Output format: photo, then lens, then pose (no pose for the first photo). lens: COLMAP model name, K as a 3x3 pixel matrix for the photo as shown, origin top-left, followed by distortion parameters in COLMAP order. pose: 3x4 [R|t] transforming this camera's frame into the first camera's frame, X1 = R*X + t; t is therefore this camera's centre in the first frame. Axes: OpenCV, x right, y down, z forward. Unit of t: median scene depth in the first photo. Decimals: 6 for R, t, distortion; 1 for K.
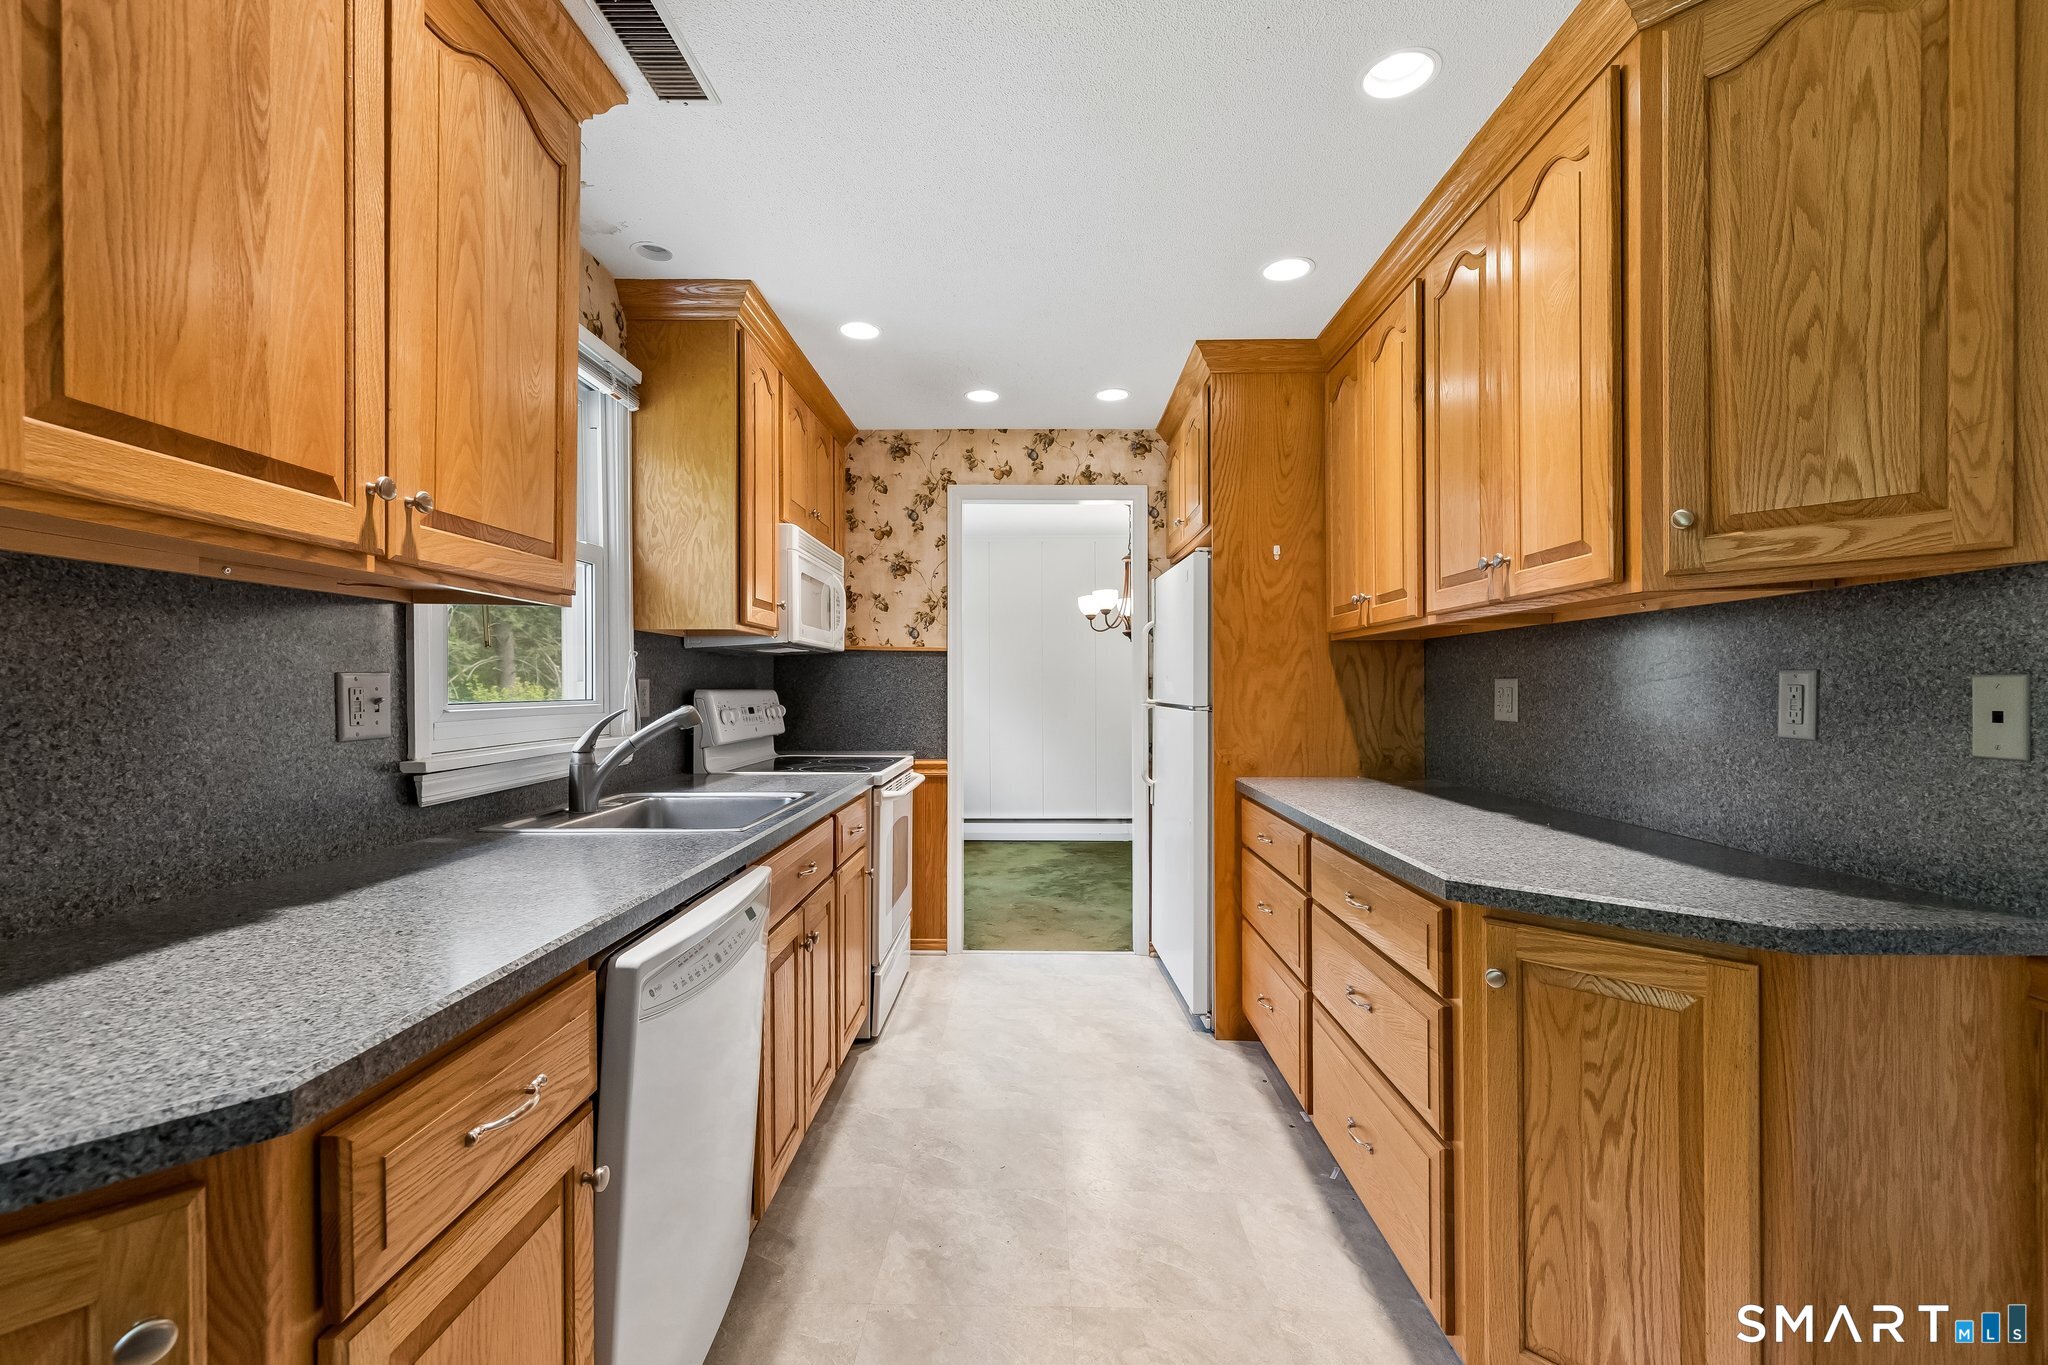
lens RADIAL K [[869.0, 0, 1030.3], [0, 869.0, 689.5], [0, 0, 1]] dist [-0.001793, -0.000398]
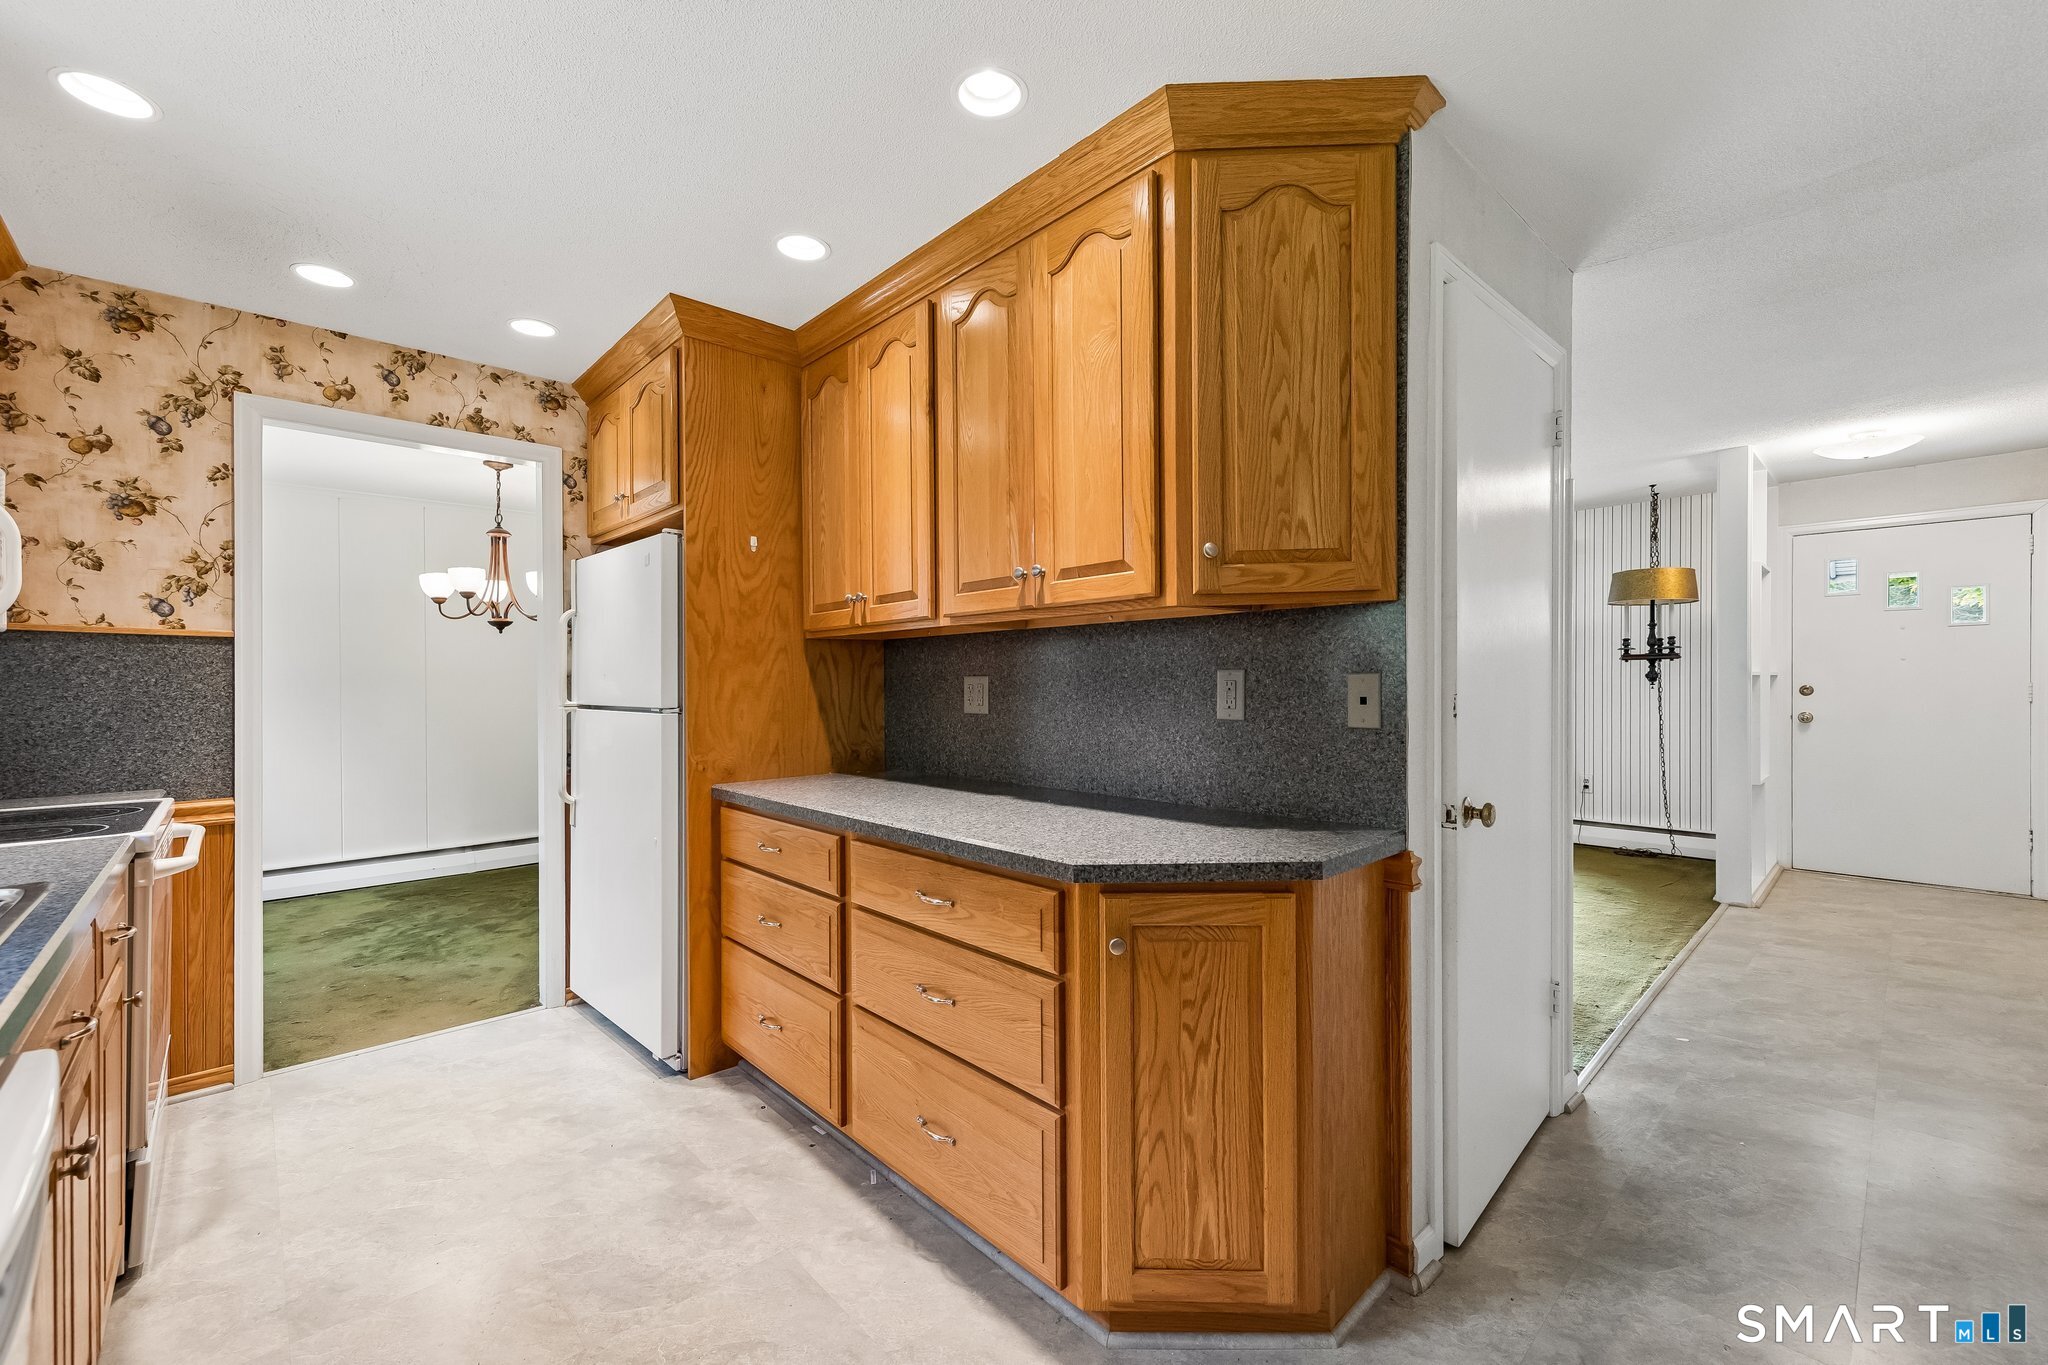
lens RADIAL K [[826.4, 0, 1030.9], [0, 826.4, 680.3], [0, 0, 1]] dist [0.001954, 0.000129]
pose [[0.721704, -0.005414, 0.692180, -0.154875], [0.010772, 0.999936, -0.003410, -0.002784], [-0.692118, 0.009918, 0.721716, 0.176292]]
